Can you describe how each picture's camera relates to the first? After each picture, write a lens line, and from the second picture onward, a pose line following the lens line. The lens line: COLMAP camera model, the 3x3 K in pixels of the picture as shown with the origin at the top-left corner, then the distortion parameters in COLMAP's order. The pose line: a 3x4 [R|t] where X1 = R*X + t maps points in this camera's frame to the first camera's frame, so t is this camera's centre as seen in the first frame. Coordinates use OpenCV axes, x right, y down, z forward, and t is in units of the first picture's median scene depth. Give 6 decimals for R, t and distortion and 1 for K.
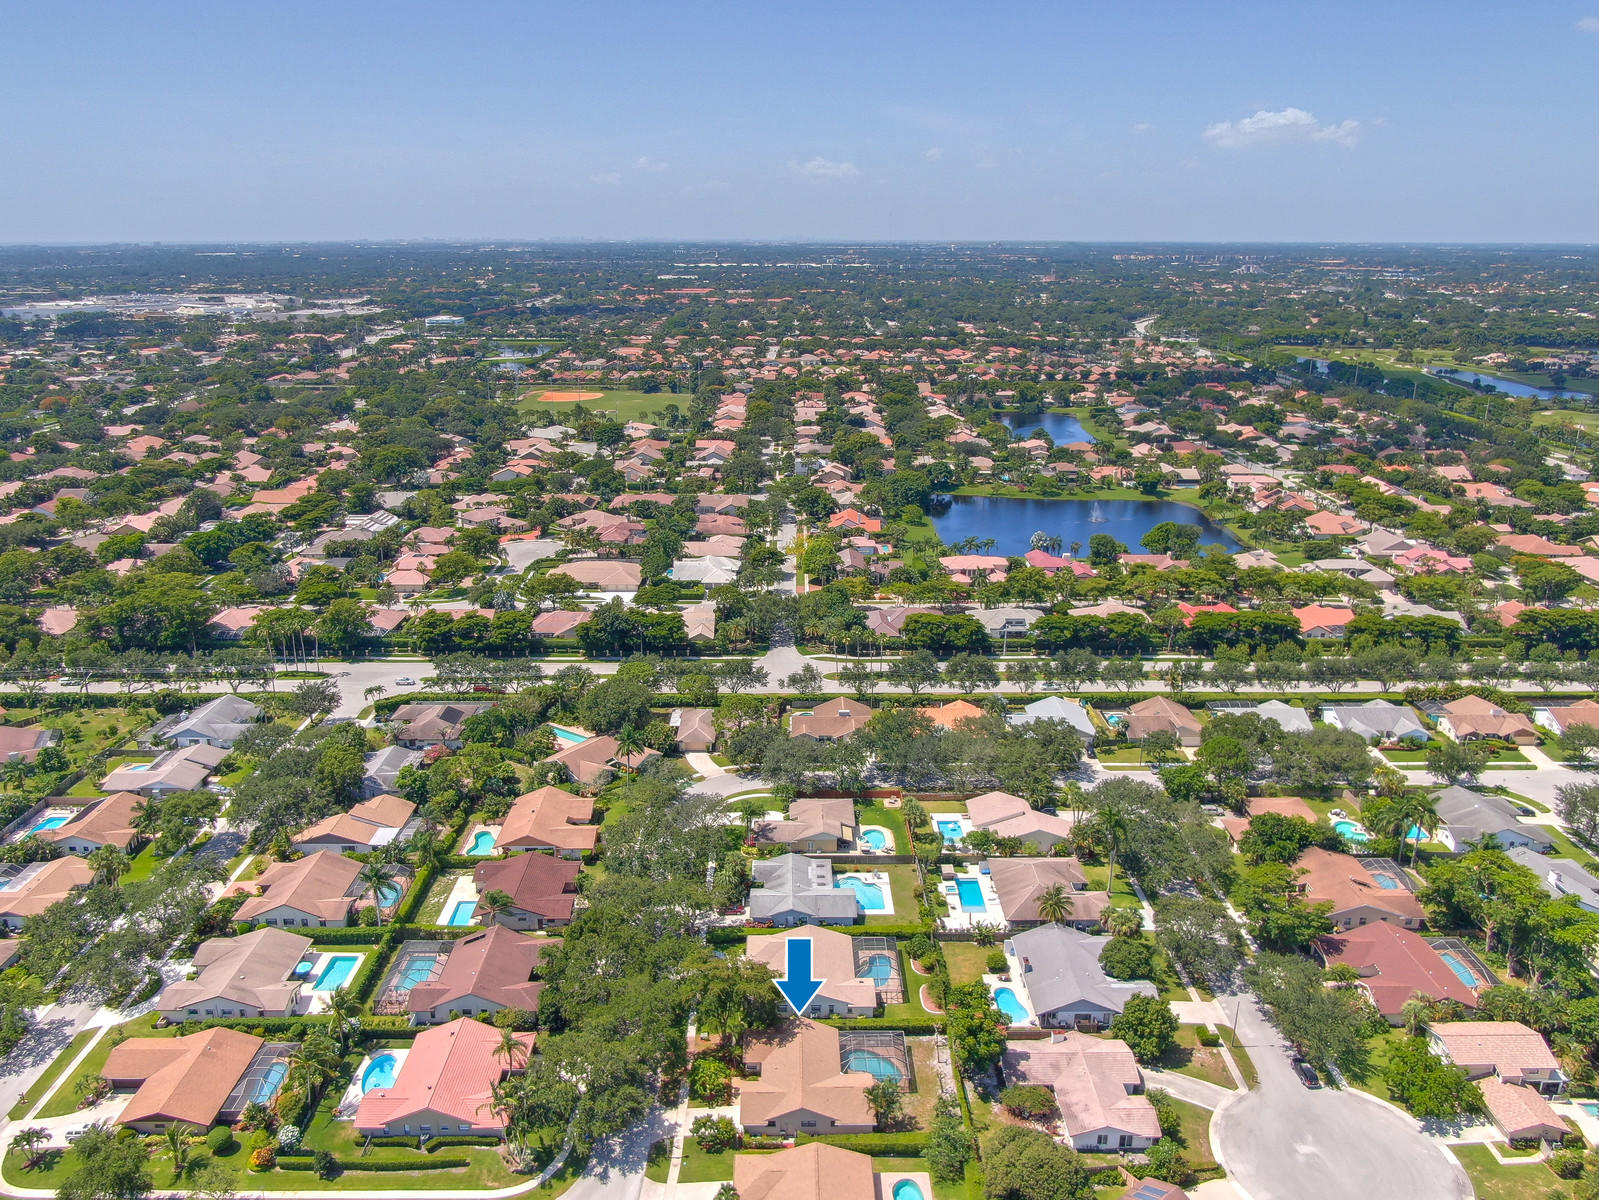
lens RADIAL K [[1121.5, 0, 799.0], [0, 1121.5, 601.1], [0, 0, 1]] dist [-0.002881, 0.000791]
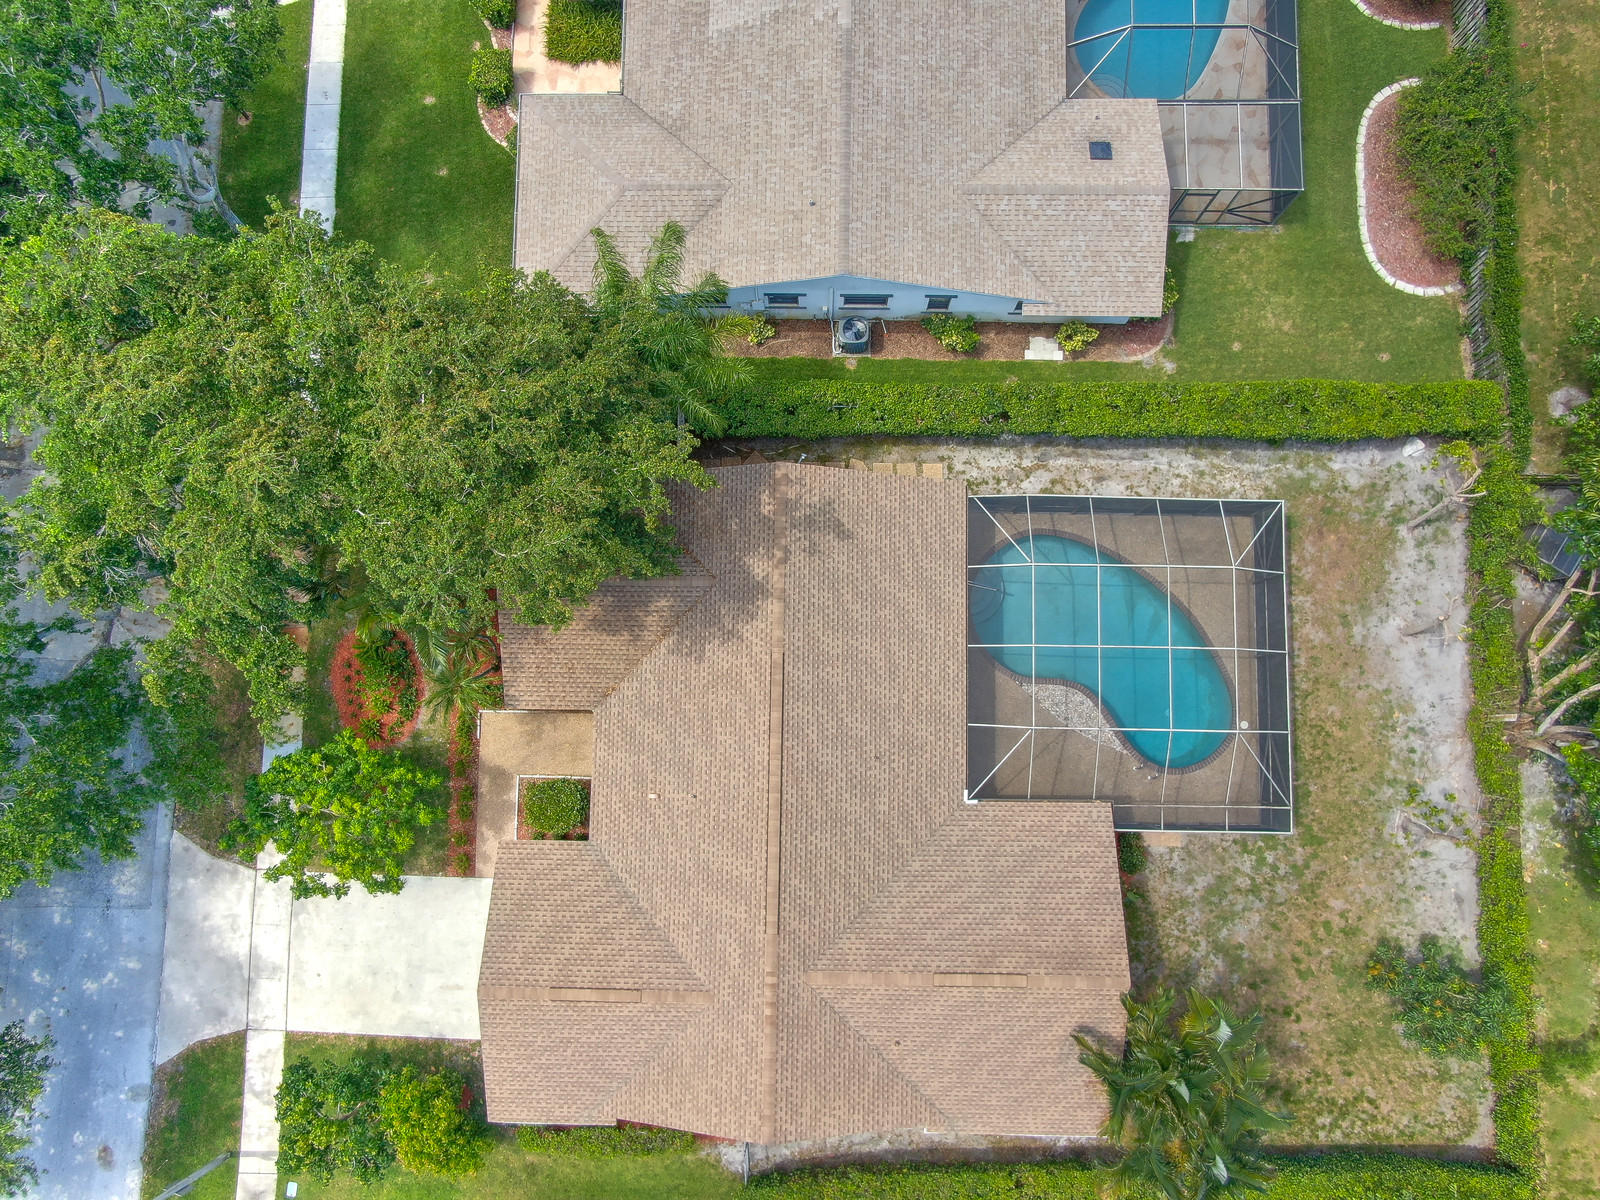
lens RADIAL K [[1122.2, 0, 800.0], [0, 1122.2, 600.1], [0, 0, 1]] dist [-0.002881, 0.000791]
pose [[0.999640, 0.020084, -0.017784, 0.008496], [0.008509, 0.391329, 0.920212, 0.206611], [0.025441, -0.920032, 0.391017, 0.925712]]
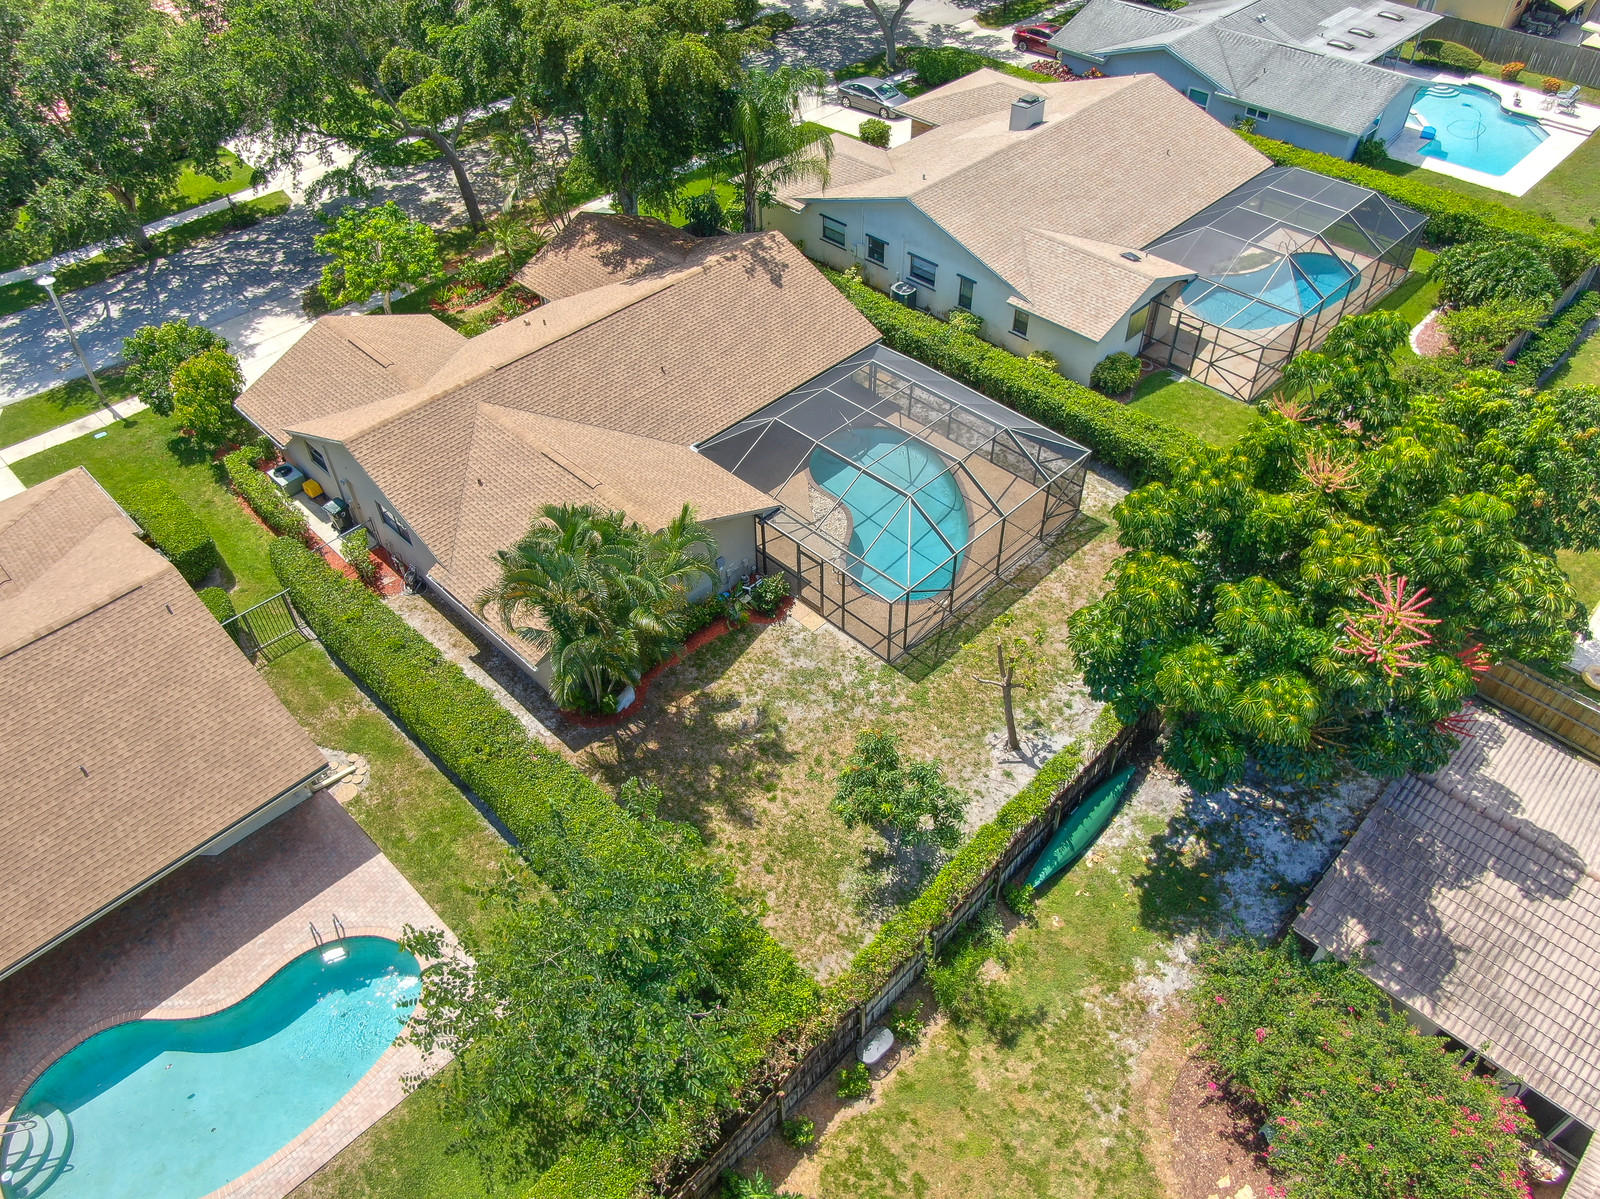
lens RADIAL K [[1122.2, 0, 799.1], [0, 1122.2, 601.4], [0, 0, 1]] dist [-0.002881, 0.000791]
pose [[0.703869, 0.493916, -0.510504, 0.186405], [-0.187192, 0.822260, 0.537446, 0.307056], [0.685220, -0.282729, 0.671221, 0.822829]]
